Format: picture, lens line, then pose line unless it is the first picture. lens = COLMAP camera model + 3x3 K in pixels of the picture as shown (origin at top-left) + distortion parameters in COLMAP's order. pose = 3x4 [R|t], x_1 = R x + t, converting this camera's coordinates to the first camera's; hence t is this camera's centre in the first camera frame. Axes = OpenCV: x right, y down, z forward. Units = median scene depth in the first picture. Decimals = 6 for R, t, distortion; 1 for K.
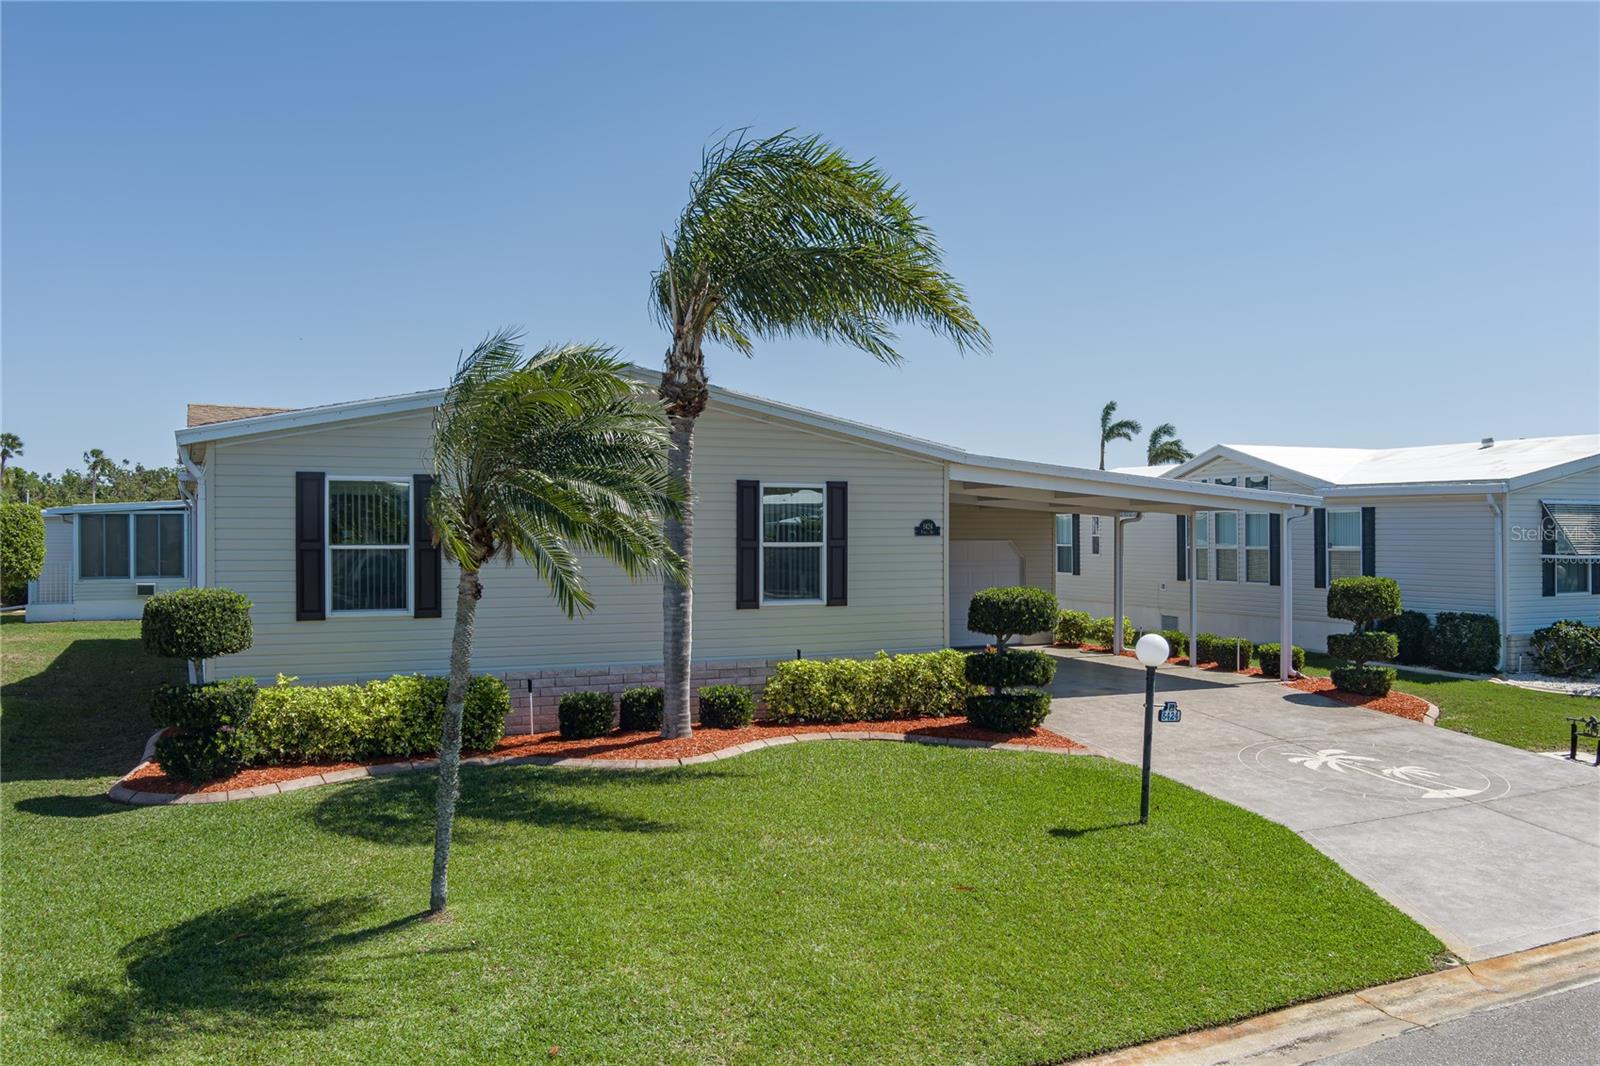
lens RADIAL K [[1285.6, 0, 800.0], [0, 1285.6, 533.0], [0, 0, 1]] dist [-0.066405, 0.020182]
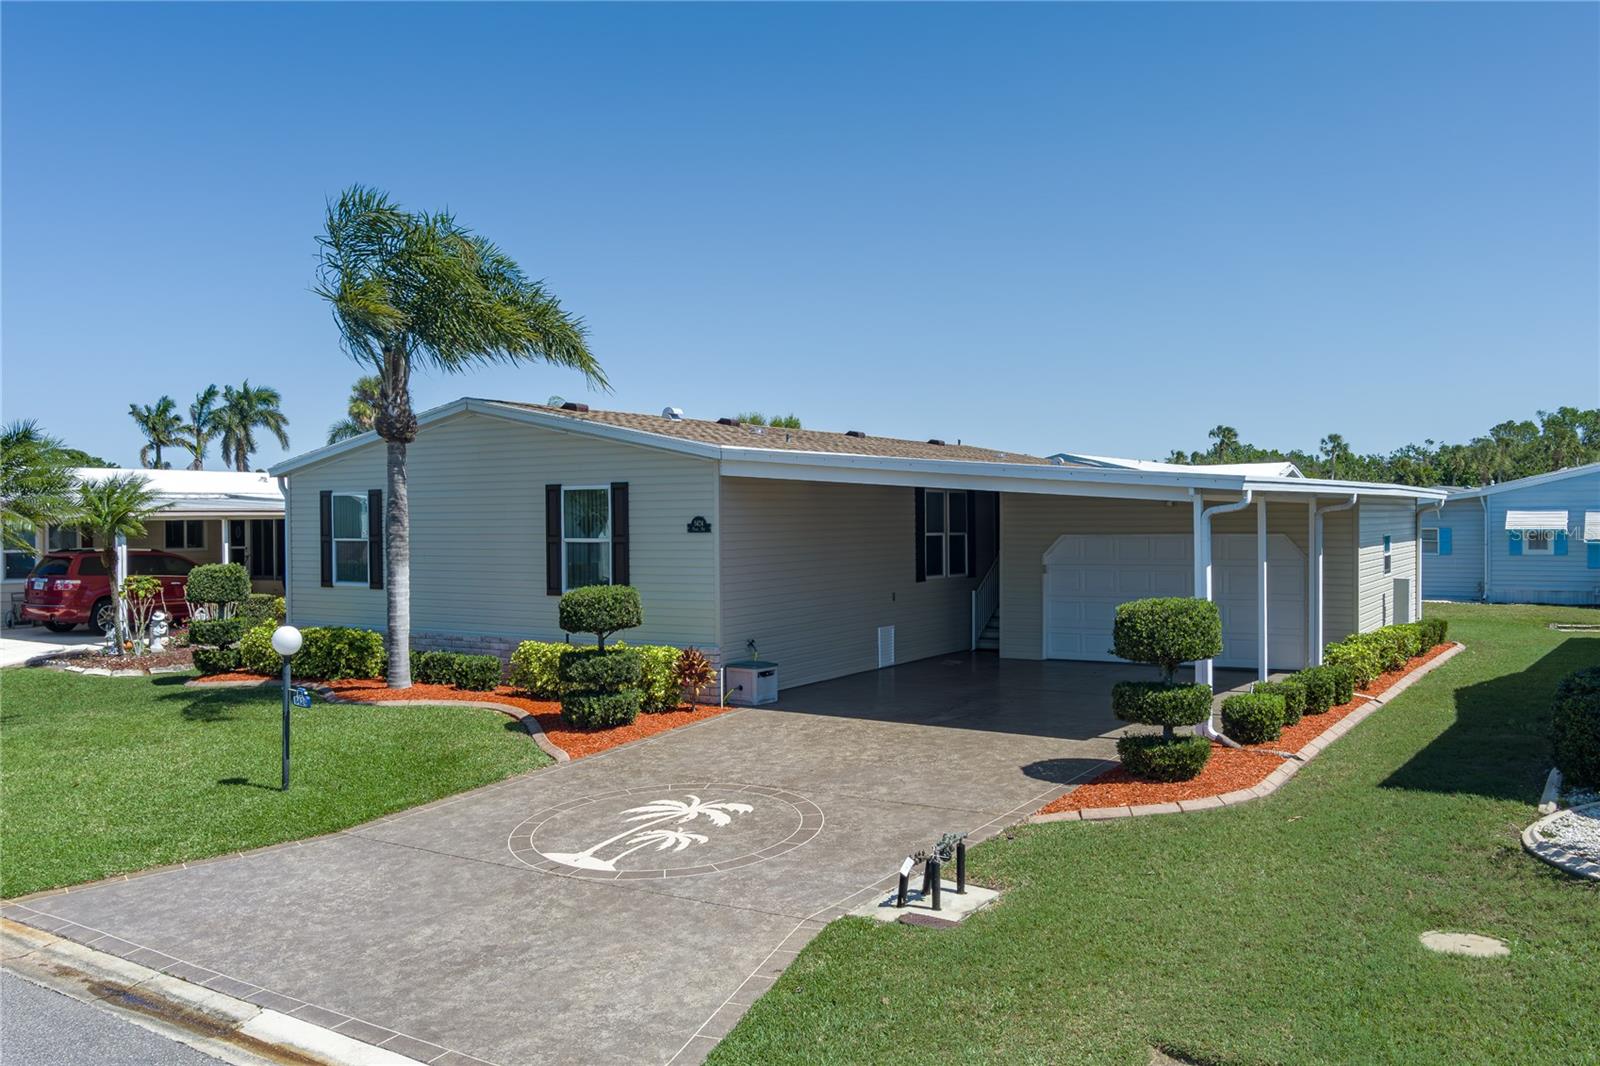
lens RADIAL K [[1304.6, 0, 800.0], [0, 1304.6, 533.0], [0, 0, 1]] dist [-0.080805, 0.037801]
pose [[0.526346, 0.006430, -0.850246, 1.140379], [0.007413, 0.999899, 0.012151, -0.010906], [0.850238, -0.012698, 0.526245, 0.604909]]
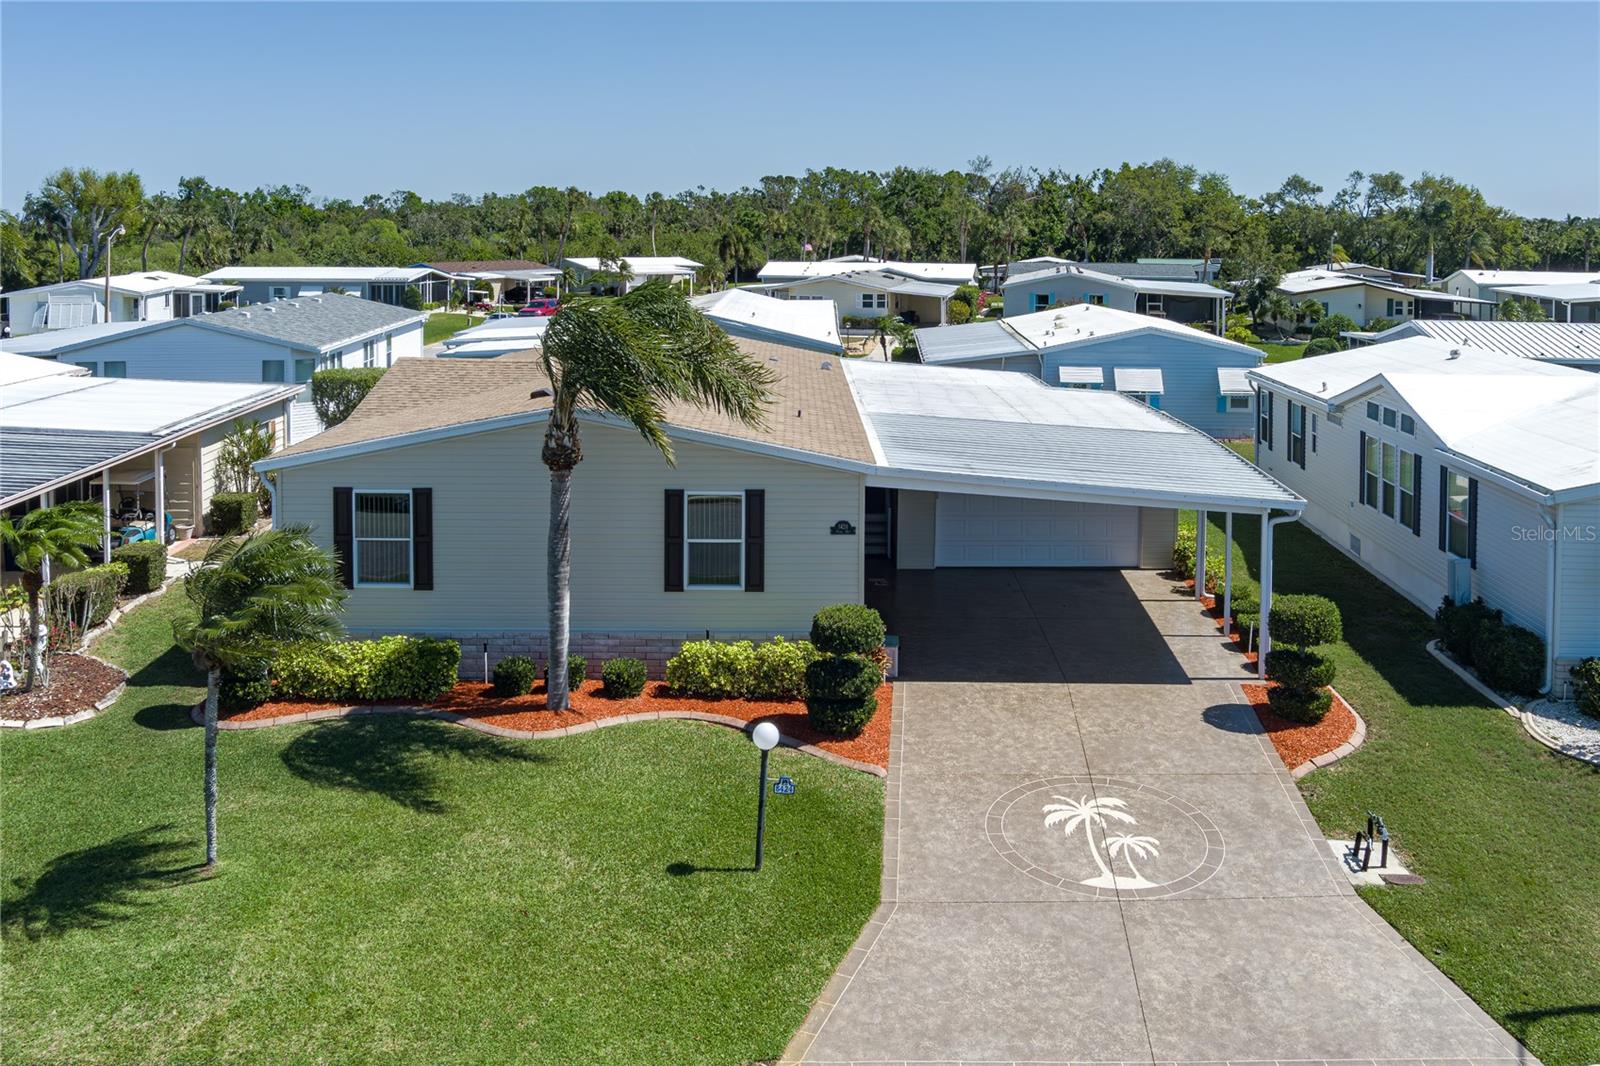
lens RADIAL K [[1334.1, 0, 804.1], [0, 1334.1, 282.9], [0, 0, 1]] dist [-0.032086, -0.013366]
pose [[0.903701, 0.022803, -0.427556, 0.656671], [-0.007436, 0.999266, 0.037577, -0.307539], [0.428099, -0.030779, 0.903207, -0.110270]]
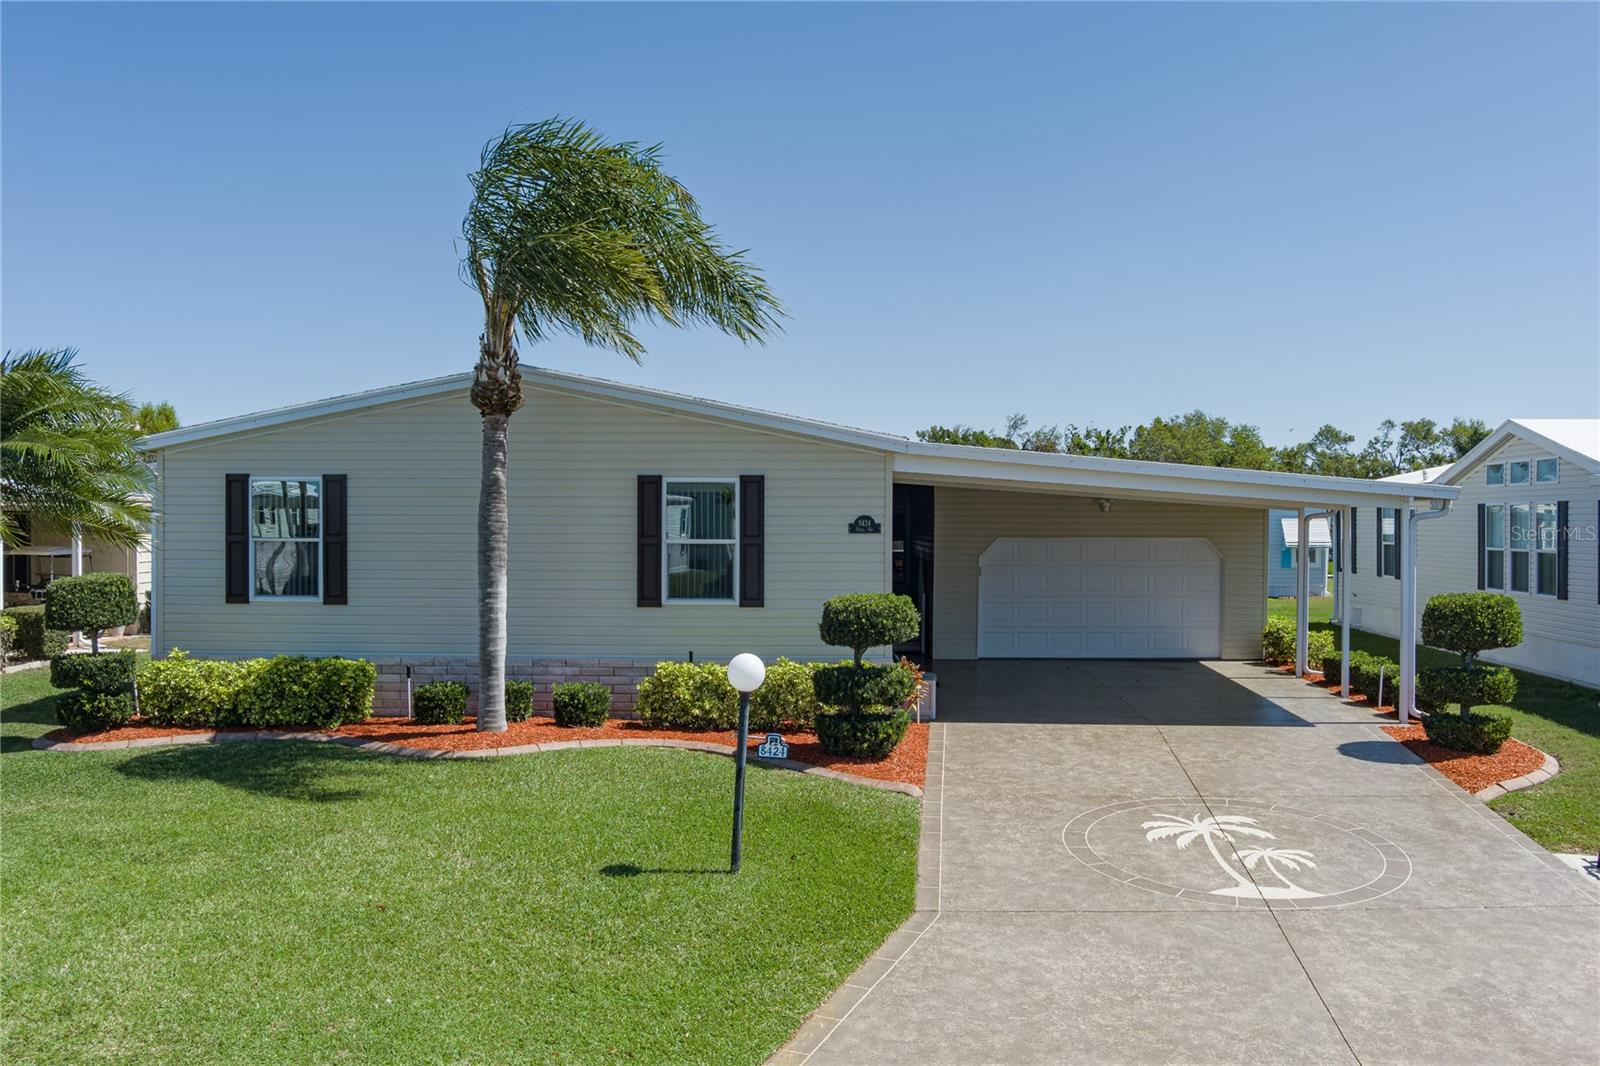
lens RADIAL K [[1285.6, 0, 800.0], [0, 1285.6, 533.0], [0, 0, 1]] dist [-0.066405, 0.020182]
pose [[0.890377, 0.009236, -0.455131, 0.536272], [-0.005148, 0.999935, 0.010219, -0.008273], [0.455195, -0.006755, 0.890366, 0.193544]]
